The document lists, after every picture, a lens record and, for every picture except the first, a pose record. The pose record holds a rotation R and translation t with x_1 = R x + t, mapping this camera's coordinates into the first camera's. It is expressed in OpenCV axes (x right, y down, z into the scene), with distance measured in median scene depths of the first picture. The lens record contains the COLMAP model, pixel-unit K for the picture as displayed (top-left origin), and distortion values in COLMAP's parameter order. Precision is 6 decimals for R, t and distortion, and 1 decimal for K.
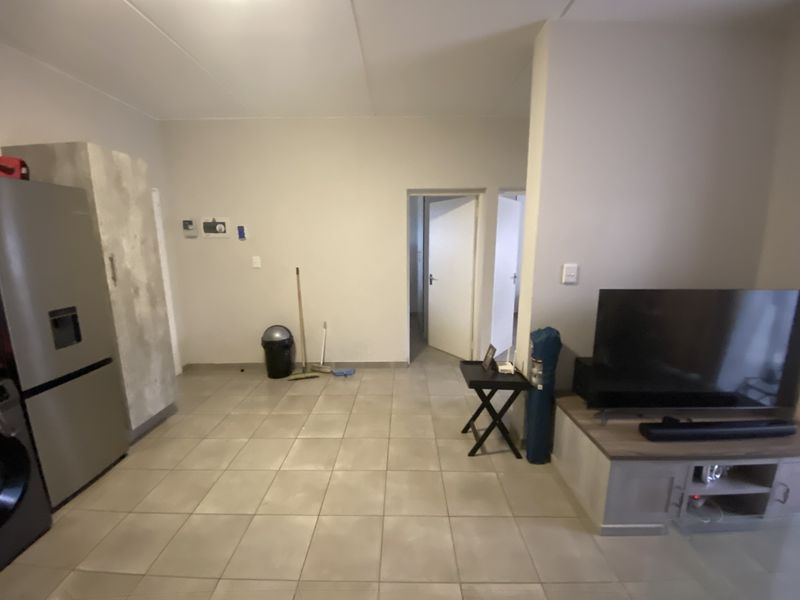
lens RADIAL K [[318.0, 0, 400.0], [0, 318.0, 300.0], [0, 0, 1]] dist [0.002545, -0.012404]
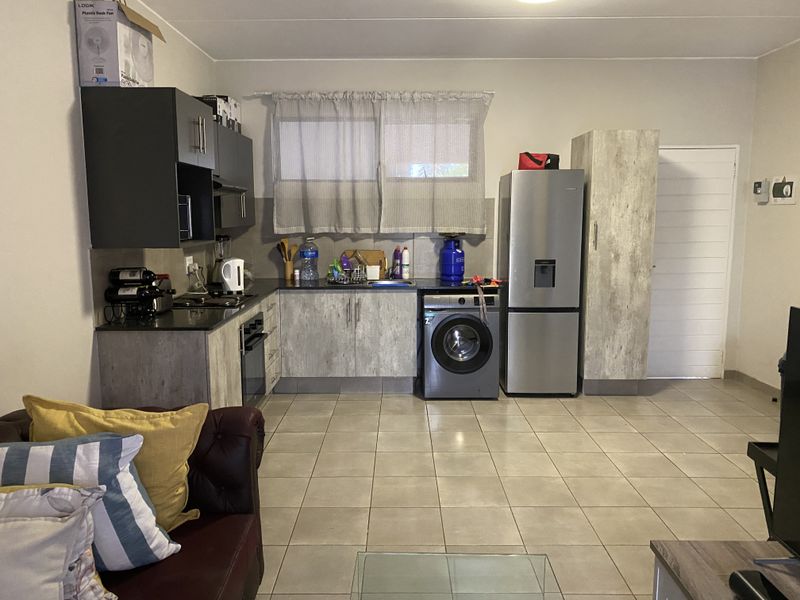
lens RADIAL K [[608.4, 0, 396.3], [0, 608.4, 286.9], [0, 0, 1]] dist [-0.004341, 0.005364]
pose [[0.007413, 0.128013, -0.991745, 1.346208], [-0.171285, 0.977277, 0.124865, -0.065422], [0.985194, 0.168945, 0.029172, 0.255418]]
